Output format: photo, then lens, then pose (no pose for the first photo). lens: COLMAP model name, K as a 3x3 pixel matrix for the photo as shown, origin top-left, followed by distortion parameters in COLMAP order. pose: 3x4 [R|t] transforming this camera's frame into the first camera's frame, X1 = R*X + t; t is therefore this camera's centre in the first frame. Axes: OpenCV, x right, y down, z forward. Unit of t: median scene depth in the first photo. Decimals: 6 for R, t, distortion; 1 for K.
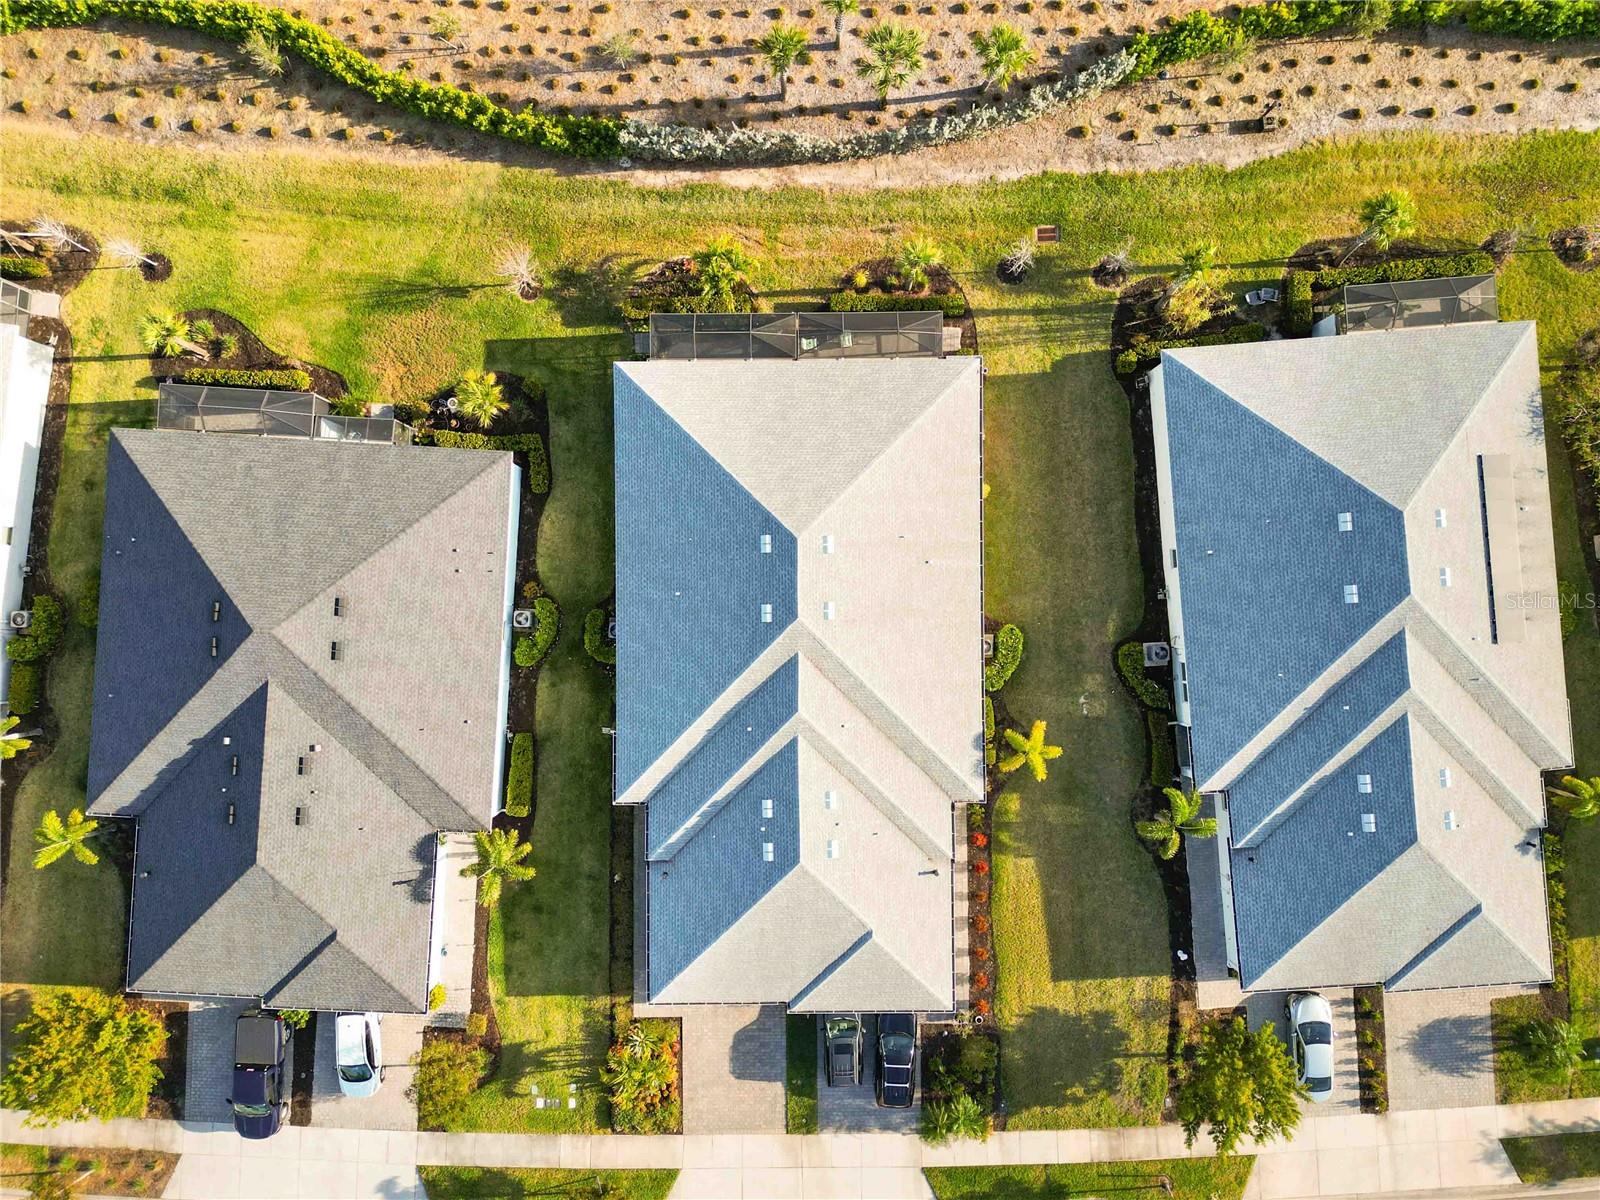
lens RADIAL K [[1122.5, 0, 800.0], [0, 1122.5, 600.0], [0, 0, 1]] dist [0.073155, -0.063730]
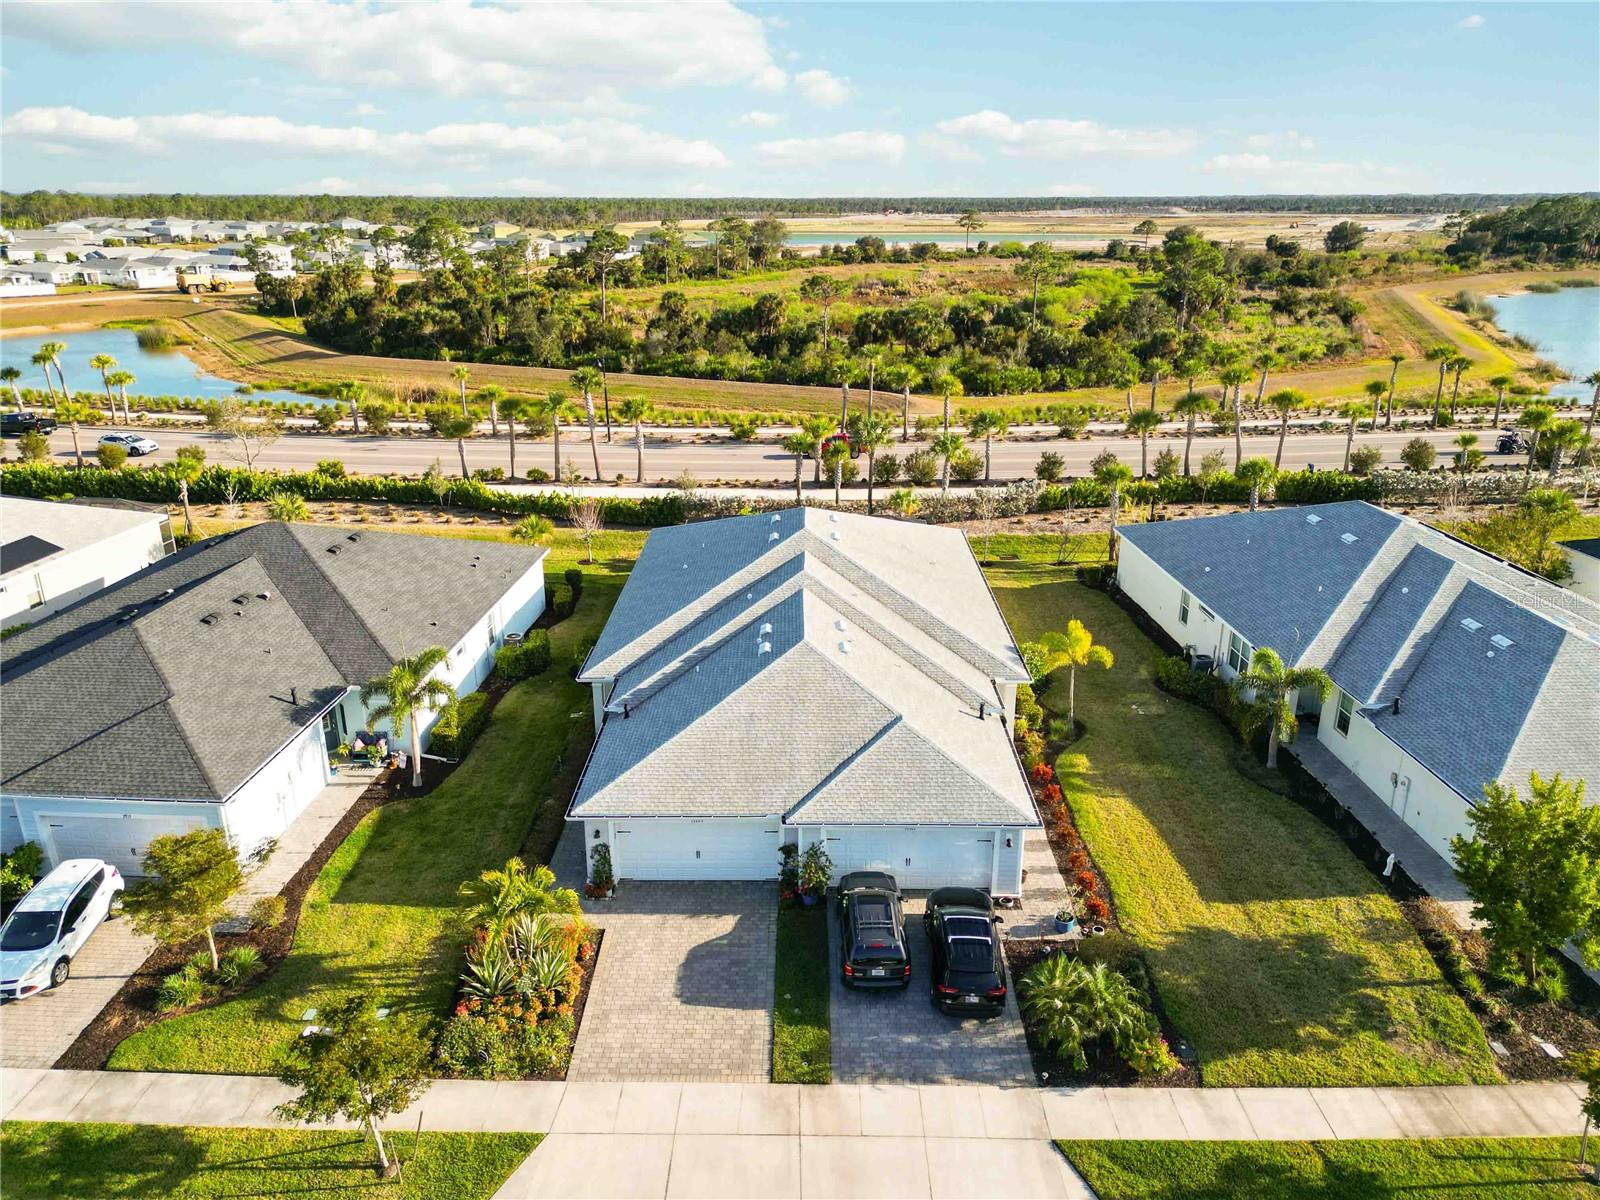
lens RADIAL K [[1117.5, 0, 800.0], [0, 1117.5, 600.0], [0, 0, 1]] dist [0.102712, -0.119669]
pose [[0.999894, 0.005761, -0.013341, 0.006714], [-0.014510, 0.345753, -0.938213, 0.870367], [-0.000792, 0.938308, 0.345800, 0.626595]]
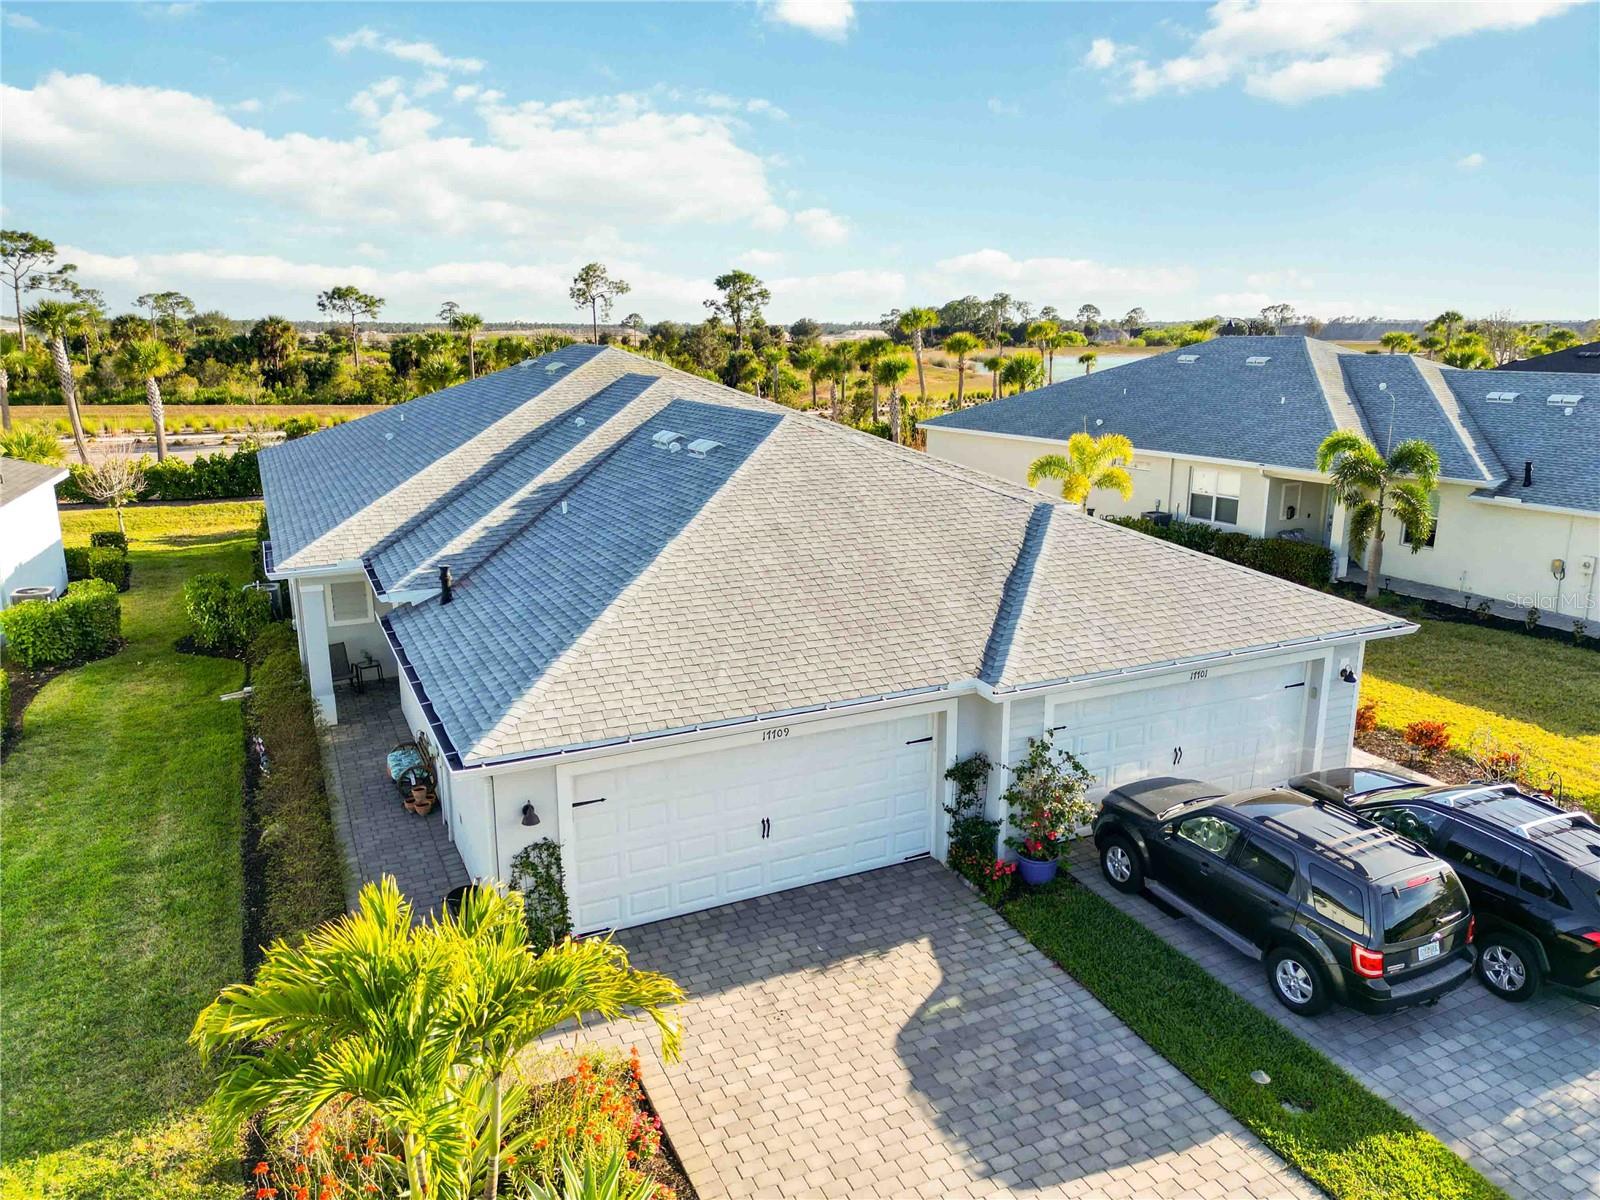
lens RADIAL K [[1122.5, 0, 800.0], [0, 1122.5, 600.0], [0, 0, 1]] dist [0.073155, -0.063730]
pose [[0.904123, -0.101509, 0.415039, -0.154097], [0.427260, 0.222058, -0.876435, 0.546090], [-0.003196, 0.969735, 0.244139, 0.865706]]
